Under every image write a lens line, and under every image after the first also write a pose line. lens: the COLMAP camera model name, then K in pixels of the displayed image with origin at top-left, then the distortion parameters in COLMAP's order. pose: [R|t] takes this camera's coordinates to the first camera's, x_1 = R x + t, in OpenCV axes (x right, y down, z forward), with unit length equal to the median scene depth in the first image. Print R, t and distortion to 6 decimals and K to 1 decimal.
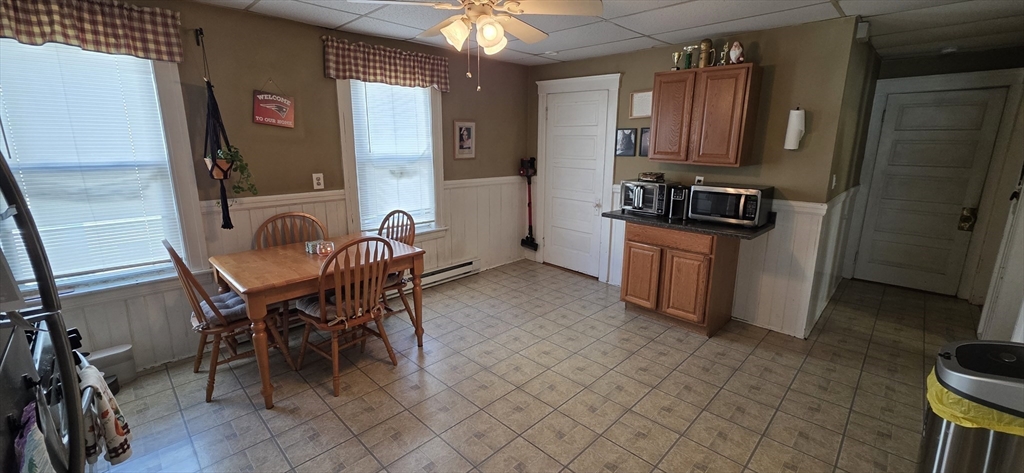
lens RADIAL K [[412.8, 0, 514.7], [0, 412.8, 231.5], [0, 0, 1]] dist [-0.001068, -0.000113]
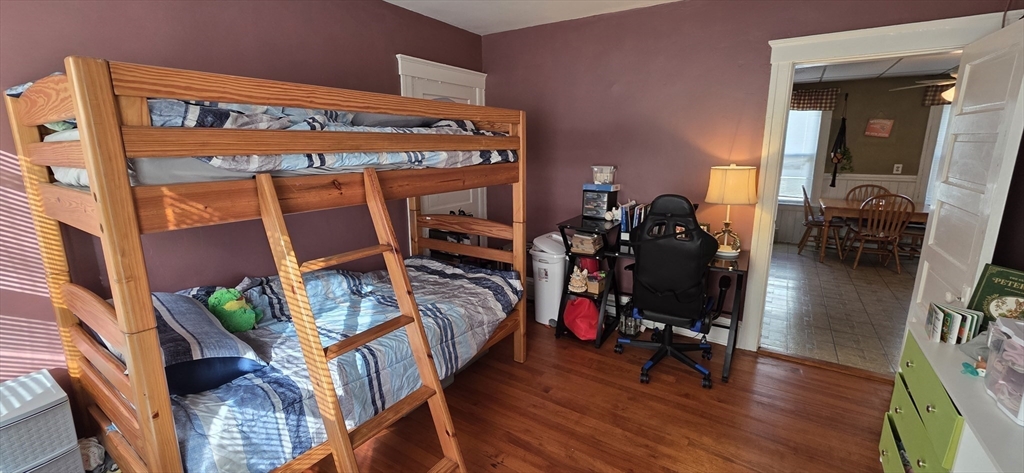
lens RADIAL K [[412.8, 0, 517.0], [0, 412.8, 230.3], [0, 0, 1]] dist [-0.001068, -0.000113]
pose [[0.189615, 0.200894, -0.961087, 1.099650], [-0.202434, 0.965813, 0.161943, 0.198554], [0.960764, 0.163850, 0.223800, -1.004680]]
